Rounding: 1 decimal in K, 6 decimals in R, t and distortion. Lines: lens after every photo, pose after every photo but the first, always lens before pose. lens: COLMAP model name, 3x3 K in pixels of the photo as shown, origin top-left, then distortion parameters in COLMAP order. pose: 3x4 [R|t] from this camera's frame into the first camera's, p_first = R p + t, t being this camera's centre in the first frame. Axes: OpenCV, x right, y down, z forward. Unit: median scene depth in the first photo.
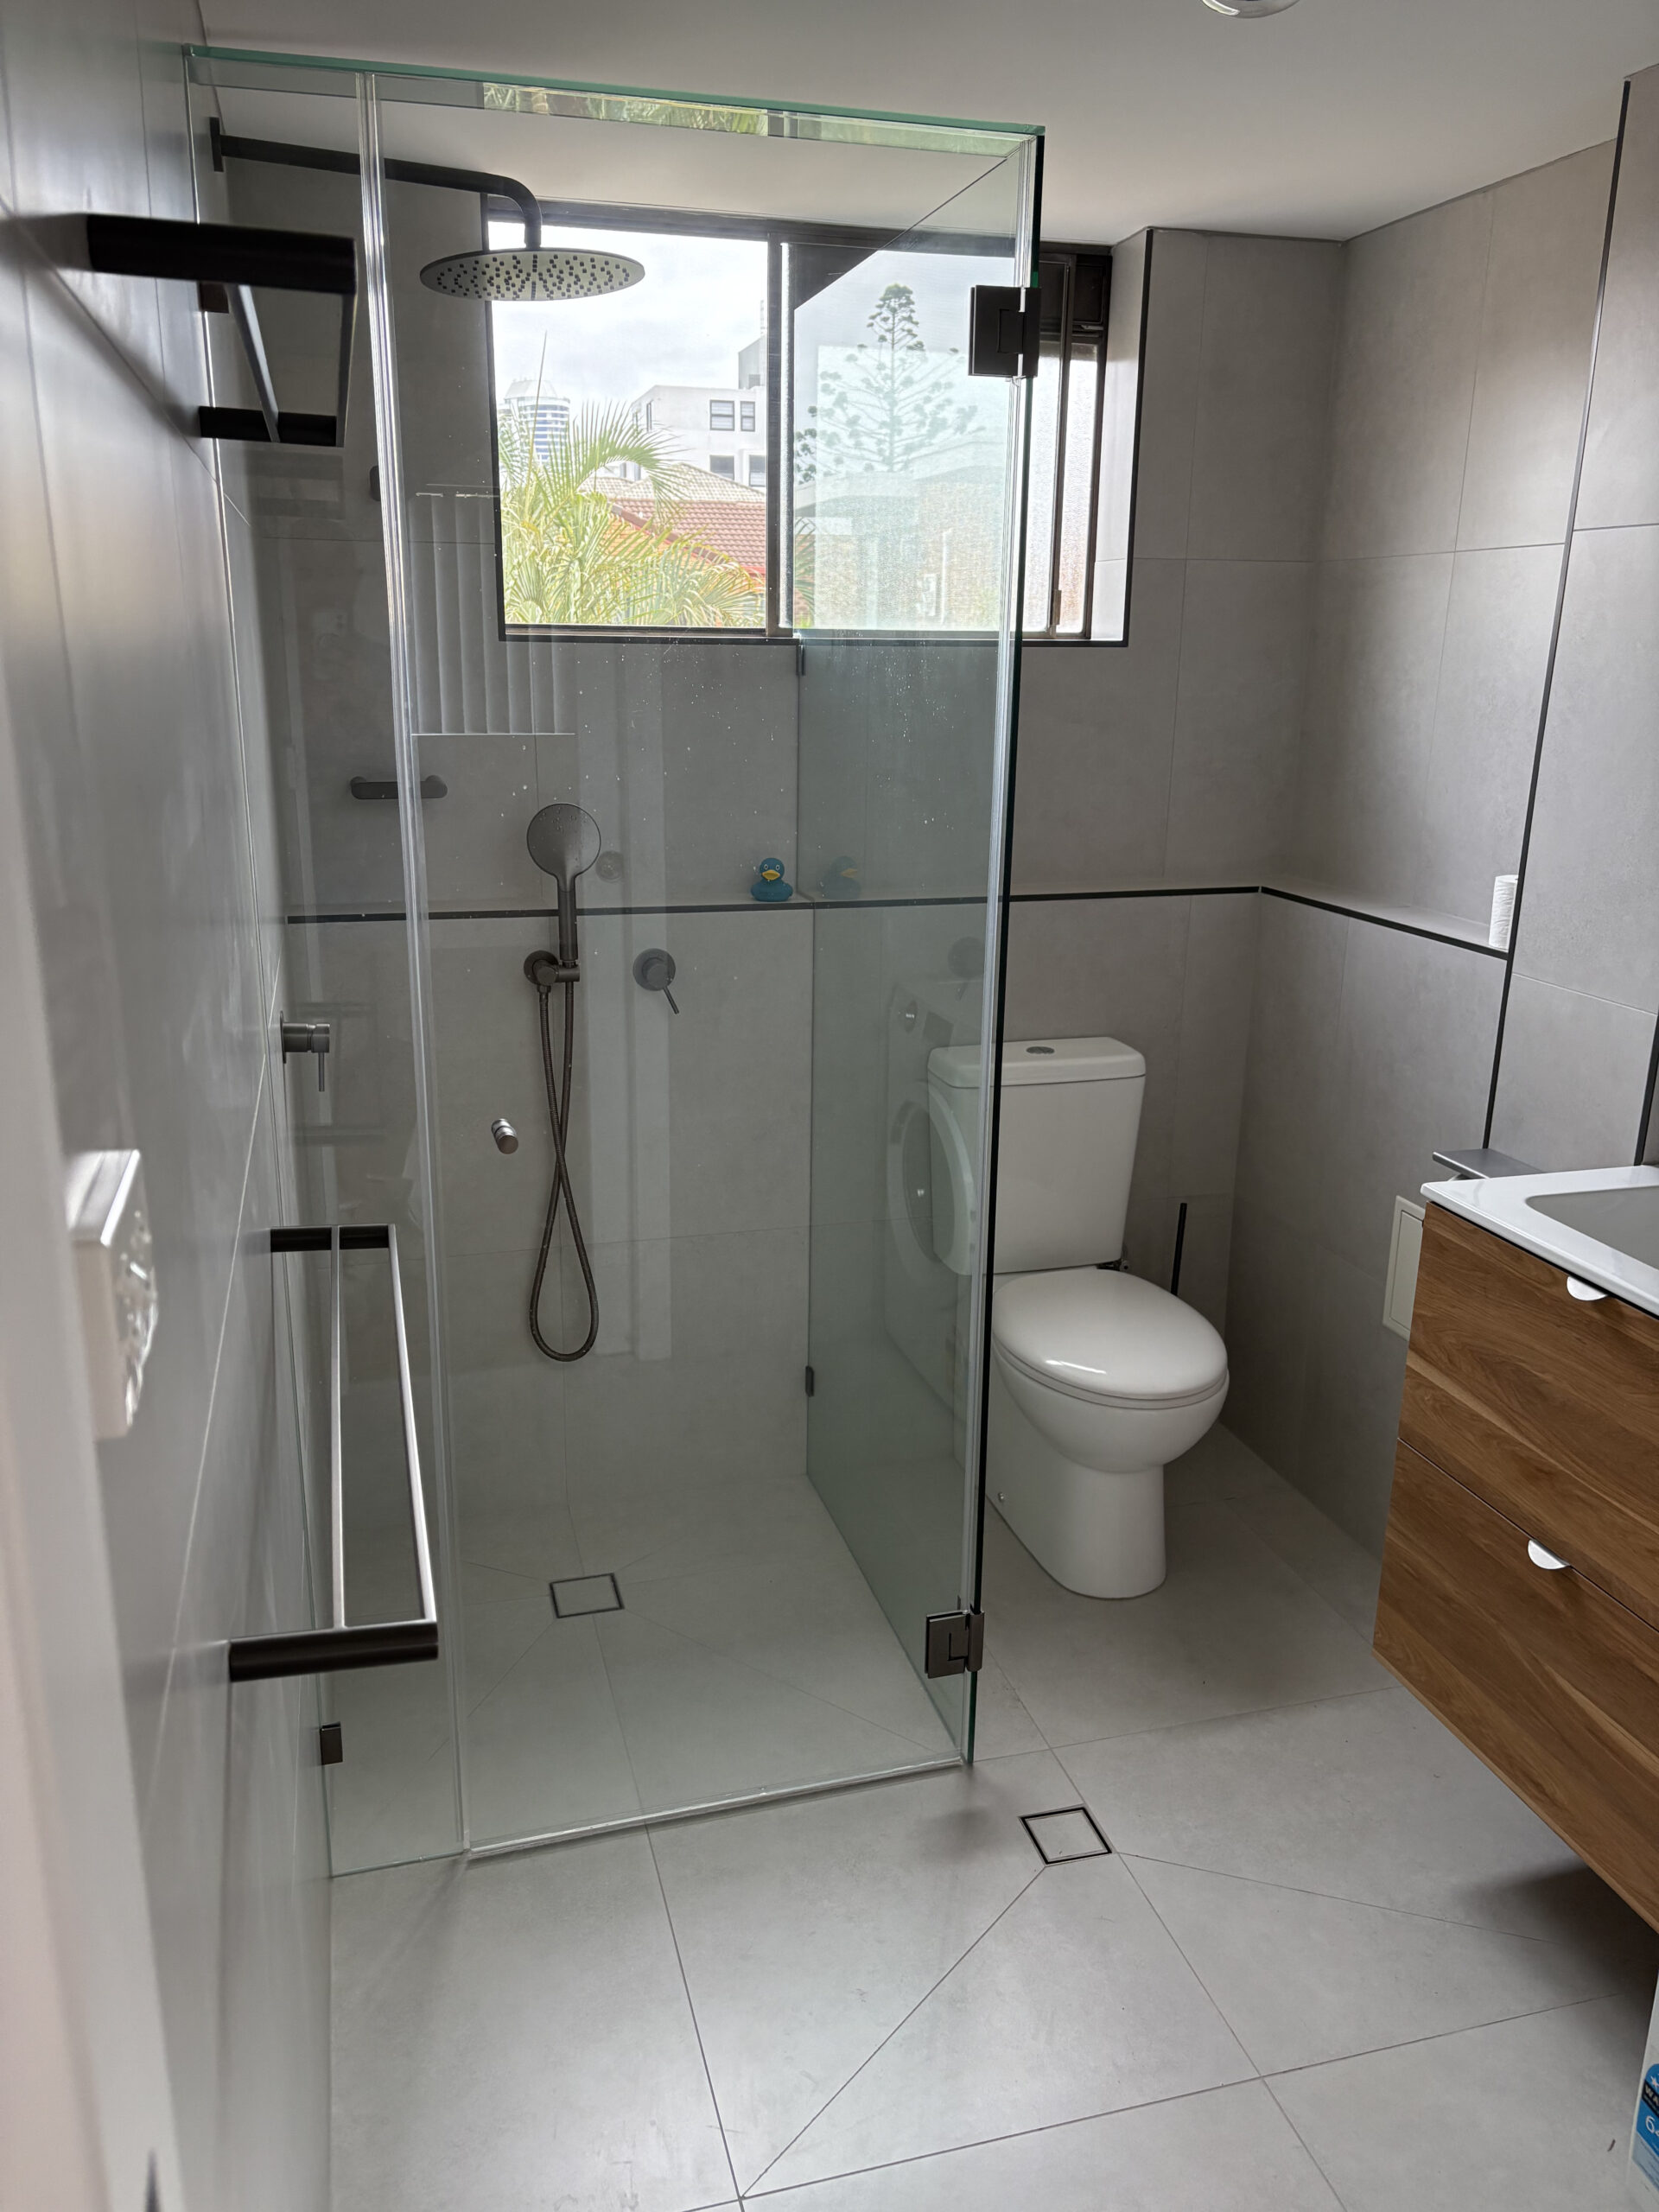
lens RADIAL K [[1662.5, 0, 856.2], [0, 1662.5, 1107.2], [0, 0, 1]] dist [0.007515, -0.035448]
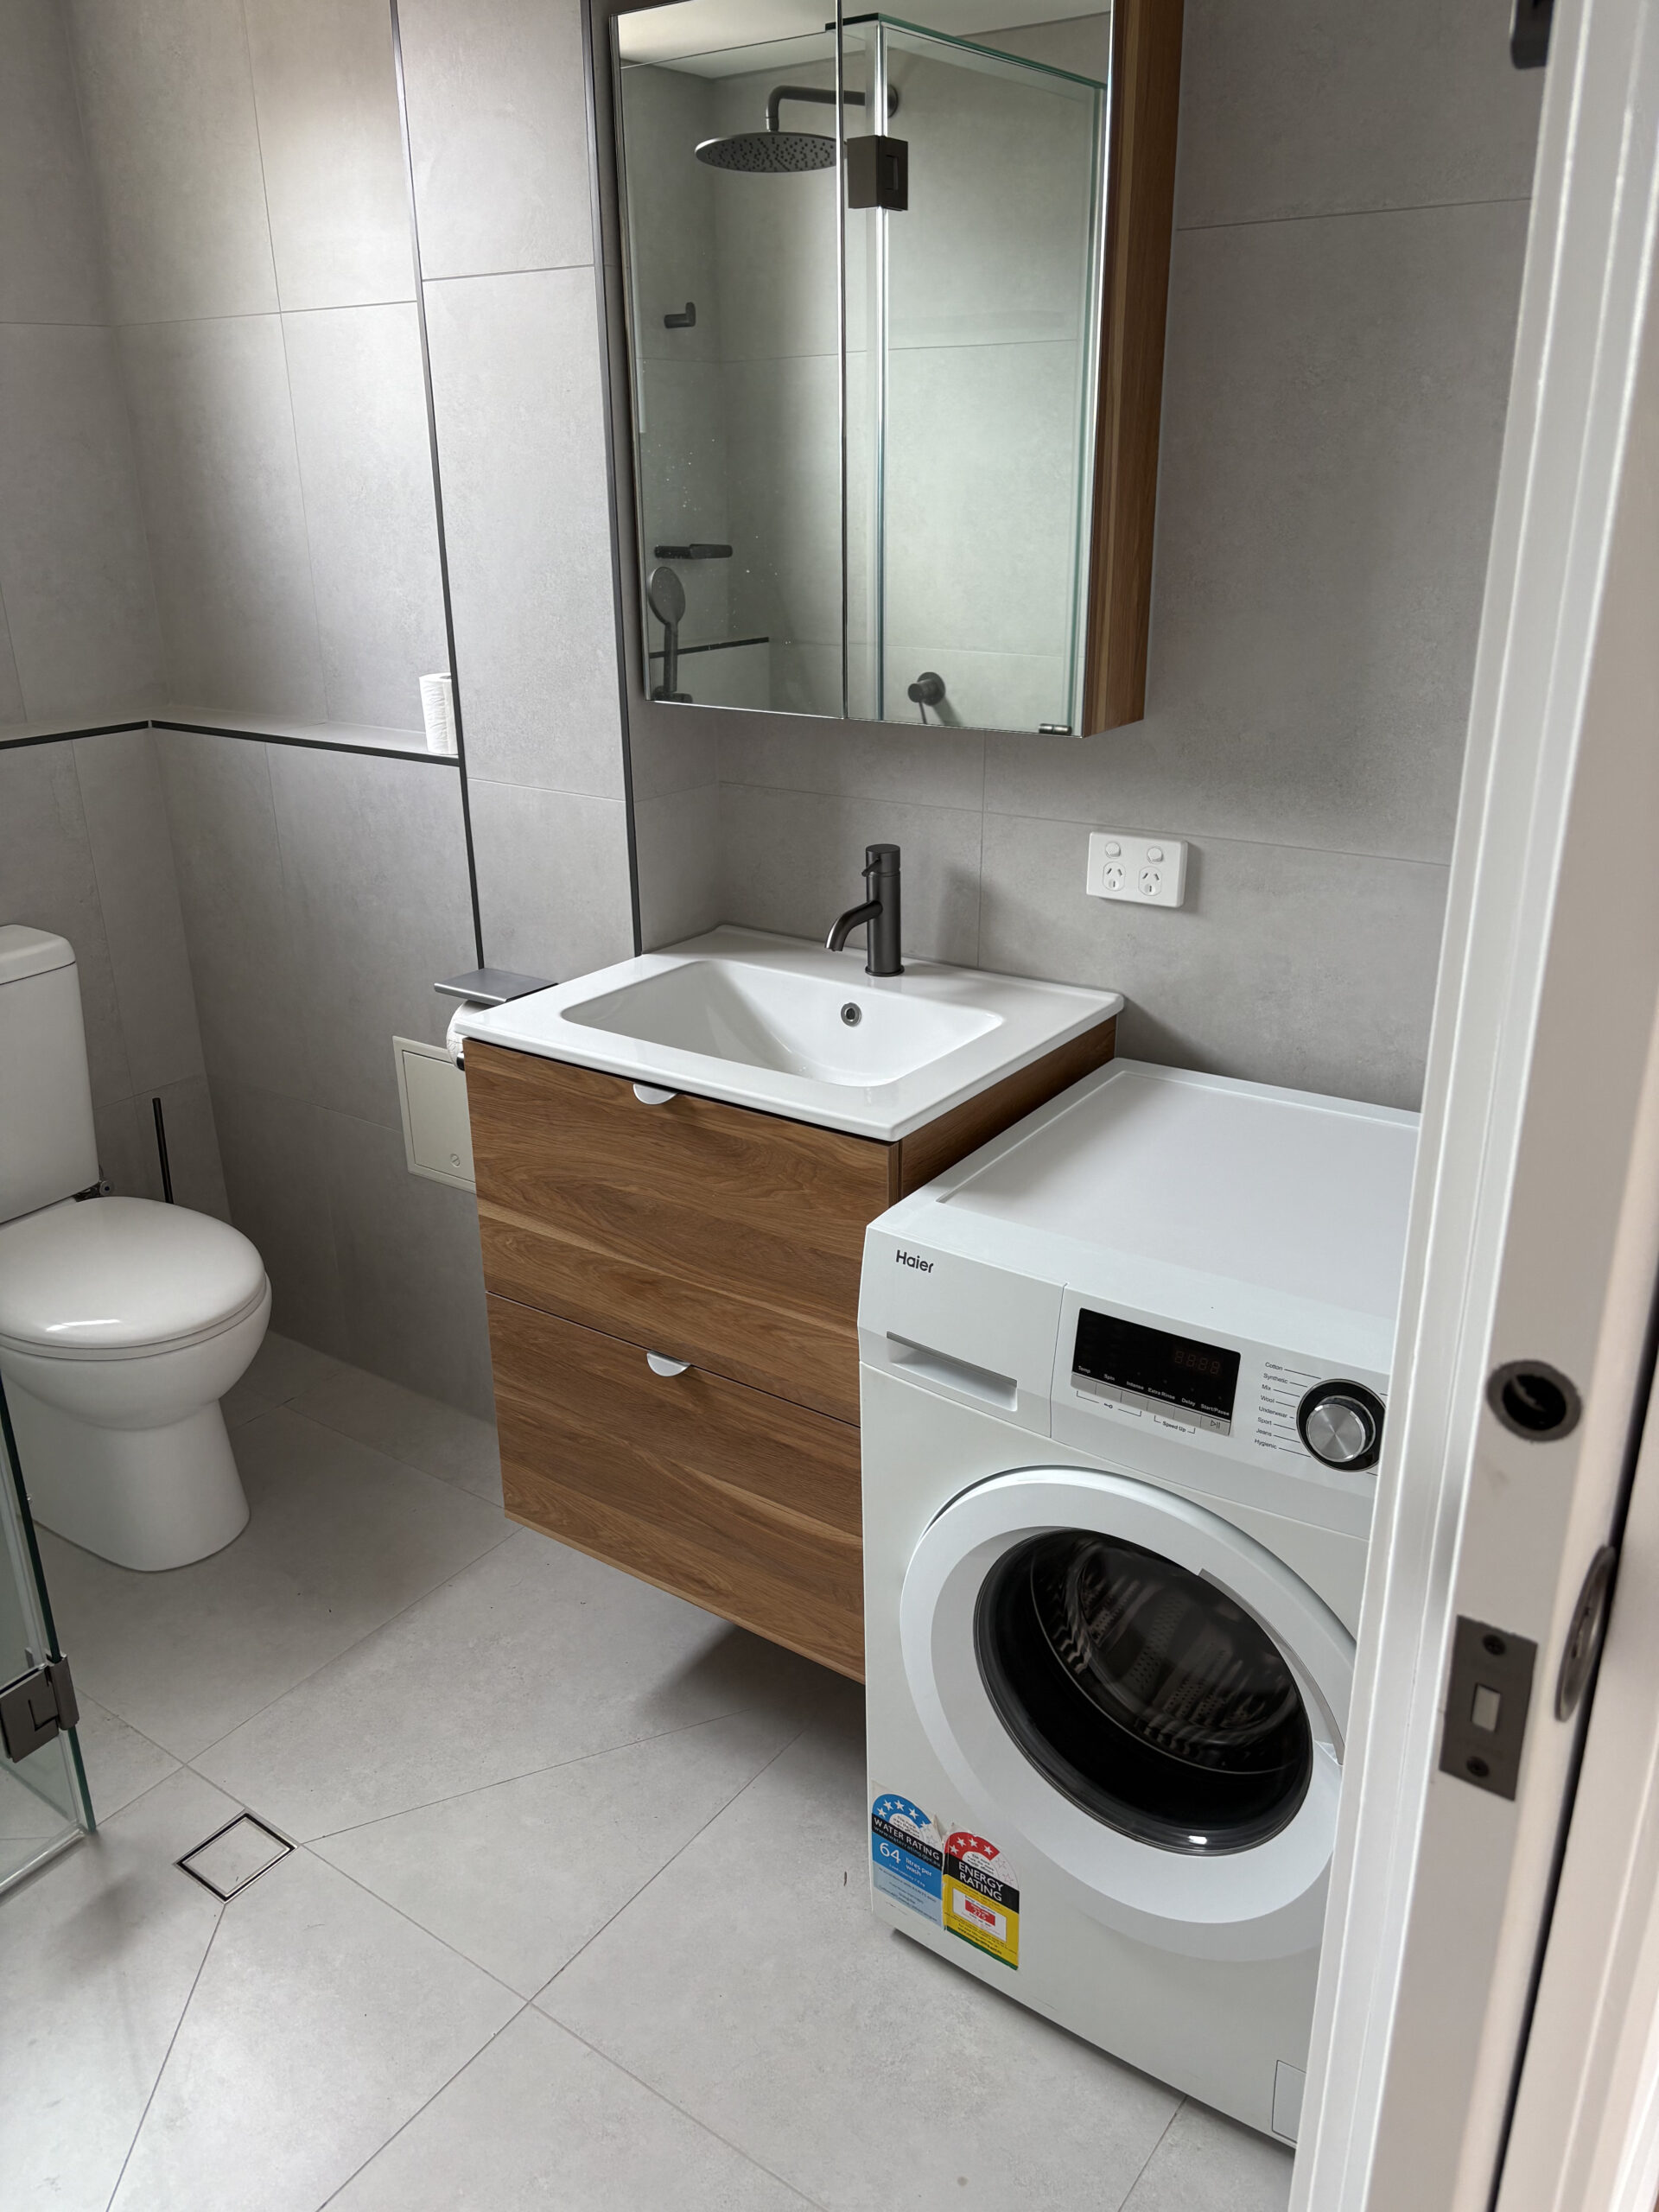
lens RADIAL K [[1680.4, 0, 827.2], [0, 1680.4, 1096.9], [0, 0, 1]] dist [0.043433, -0.041383]
pose [[0.792618, -0.246299, 0.557758, -0.024632], [0.193244, 0.969096, 0.153326, -0.016077], [-0.578286, -0.013745, 0.815719, 0.123623]]
